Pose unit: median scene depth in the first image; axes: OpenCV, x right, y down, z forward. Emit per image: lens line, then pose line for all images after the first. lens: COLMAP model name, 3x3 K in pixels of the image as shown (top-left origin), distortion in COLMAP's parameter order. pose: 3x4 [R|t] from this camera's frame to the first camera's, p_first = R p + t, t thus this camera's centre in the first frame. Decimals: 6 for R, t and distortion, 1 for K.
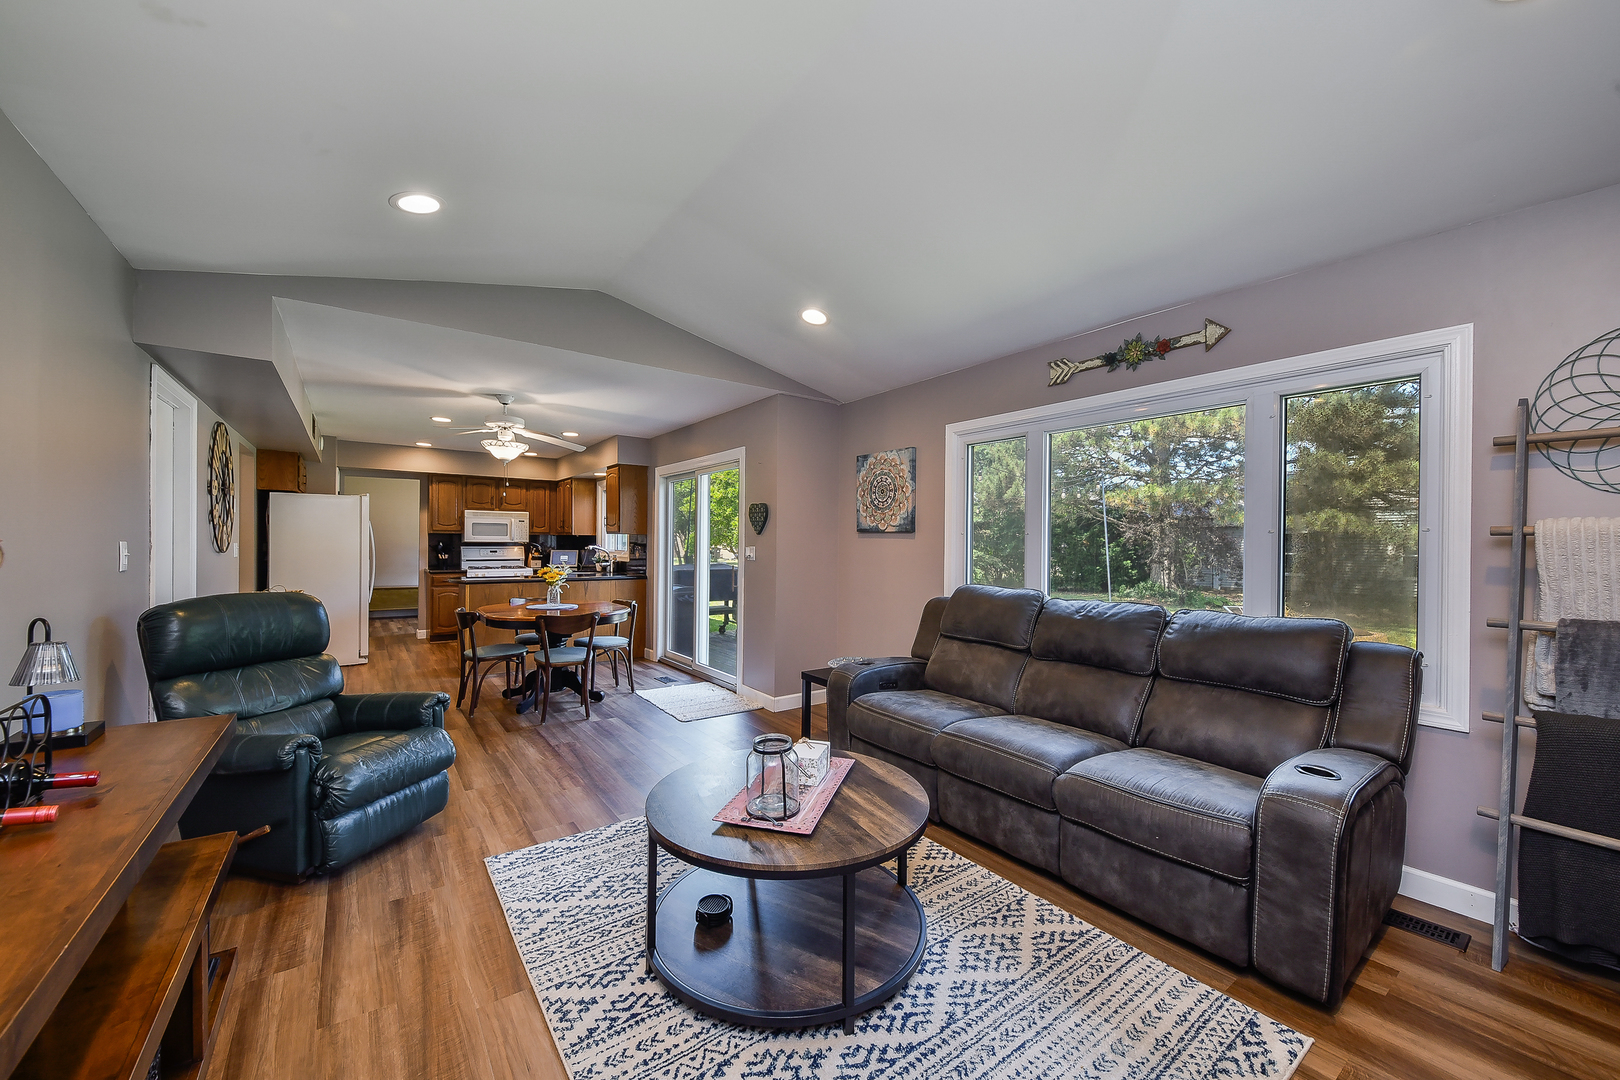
lens RADIAL K [[632.8, 0, 845.0], [0, 632.8, 546.4], [0, 0, 1]] dist [-0.000700, -0.000123]
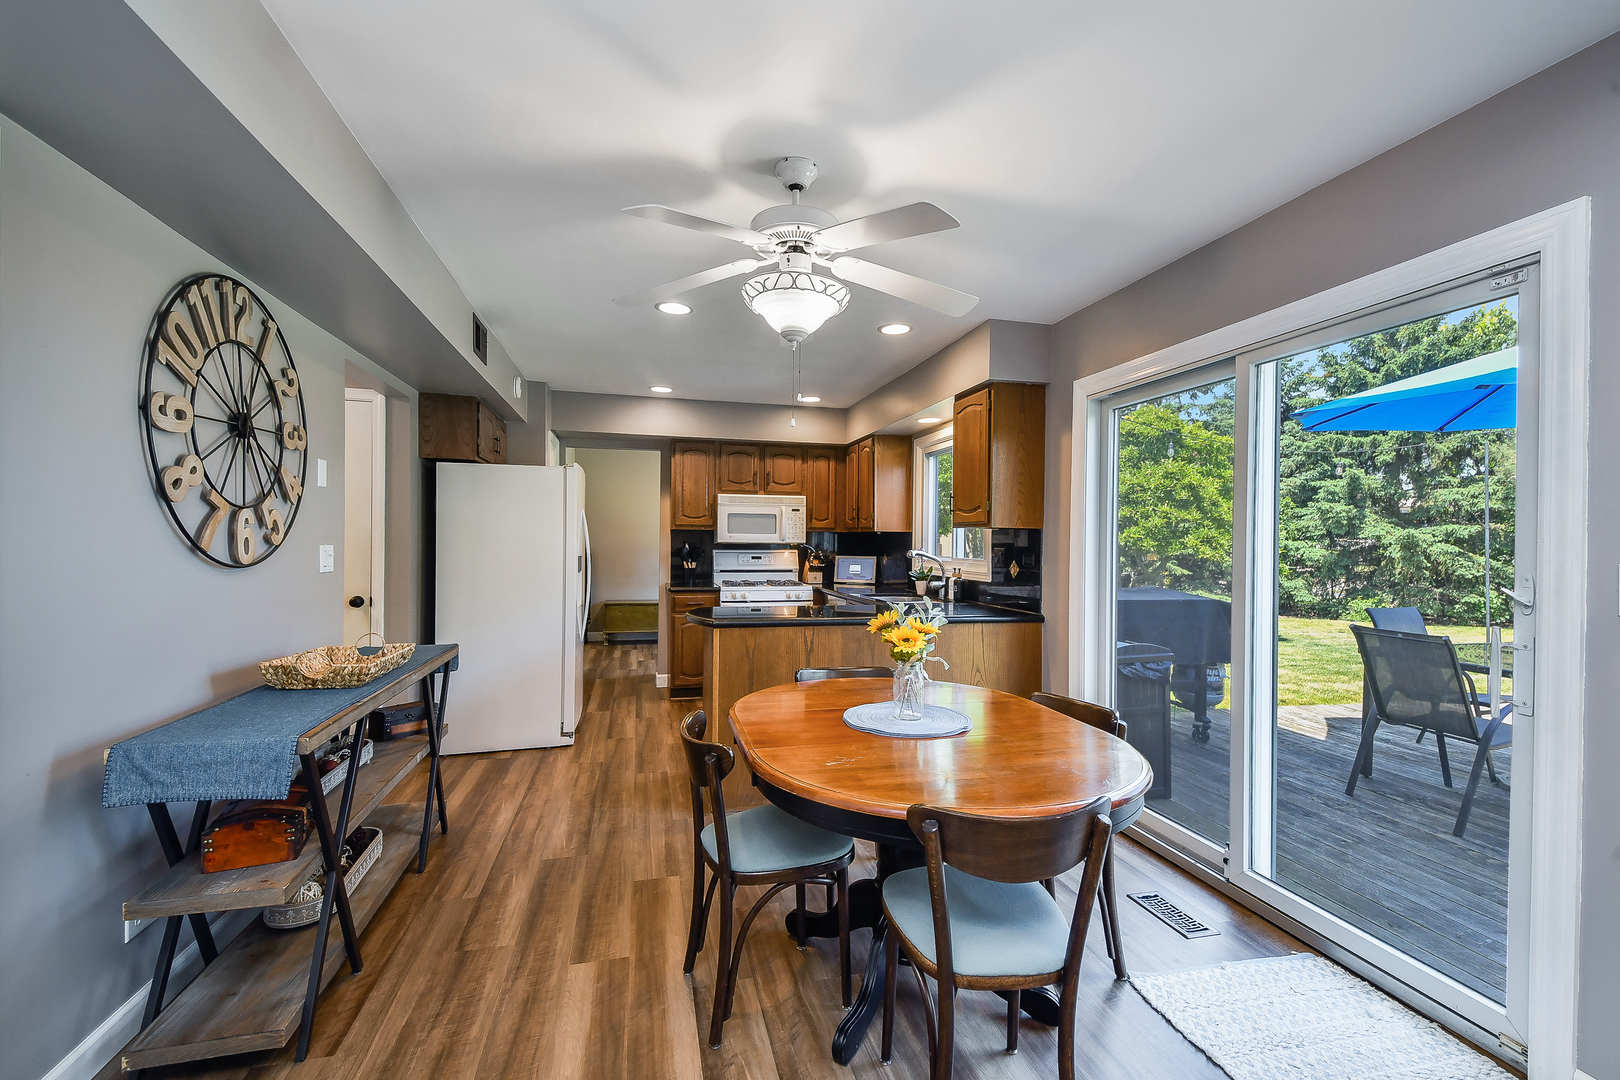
lens RADIAL K [[692.7, 0, 810.0], [0, 692.7, 540.0], [0, 0, 1]] dist [0.000983, -0.000042]
pose [[0.913465, -0.000446, -0.406917, -0.232975], [-0.003423, 0.999956, -0.008779, -0.004590], [0.406902, 0.009412, 0.913423, 0.402818]]
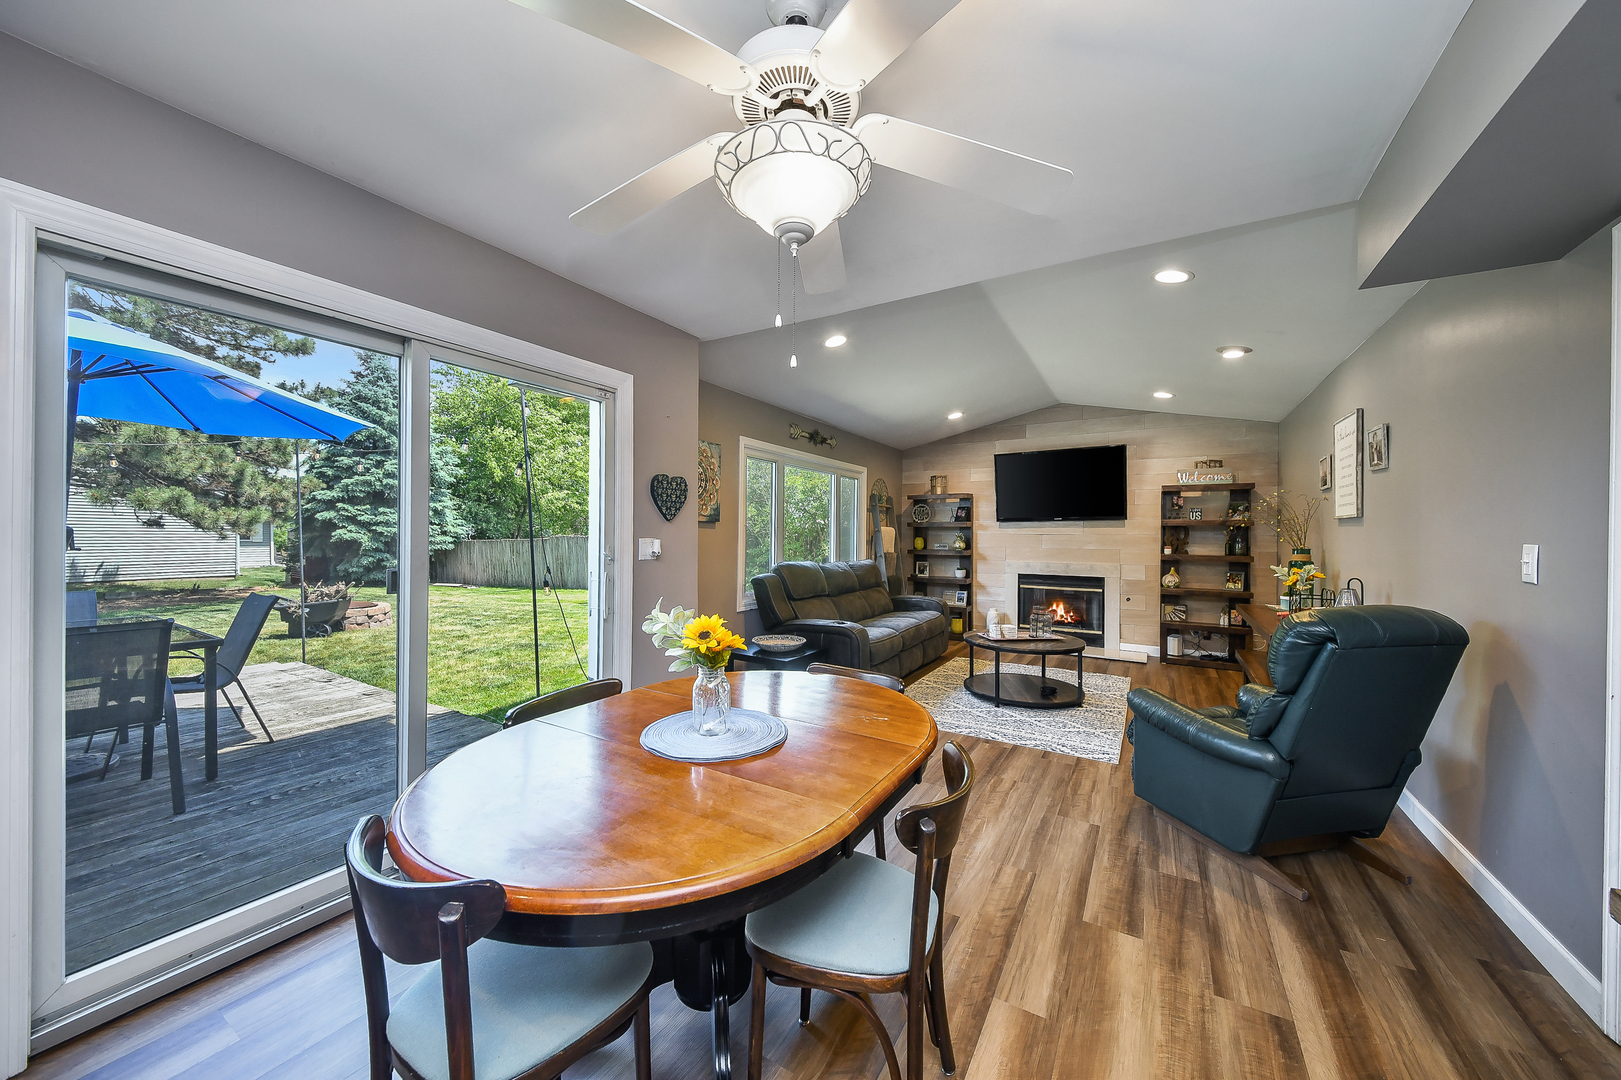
lens RADIAL K [[559.4, 0, 810.5], [0, 559.4, 540.0], [0, 0, 1]] dist [0.013529, -0.000018]
pose [[-0.359750, -0.017854, 0.932878, -0.506250], [-0.007759, 0.999840, 0.016143, -0.006168], [-0.933016, -0.001430, -0.359831, 0.712831]]
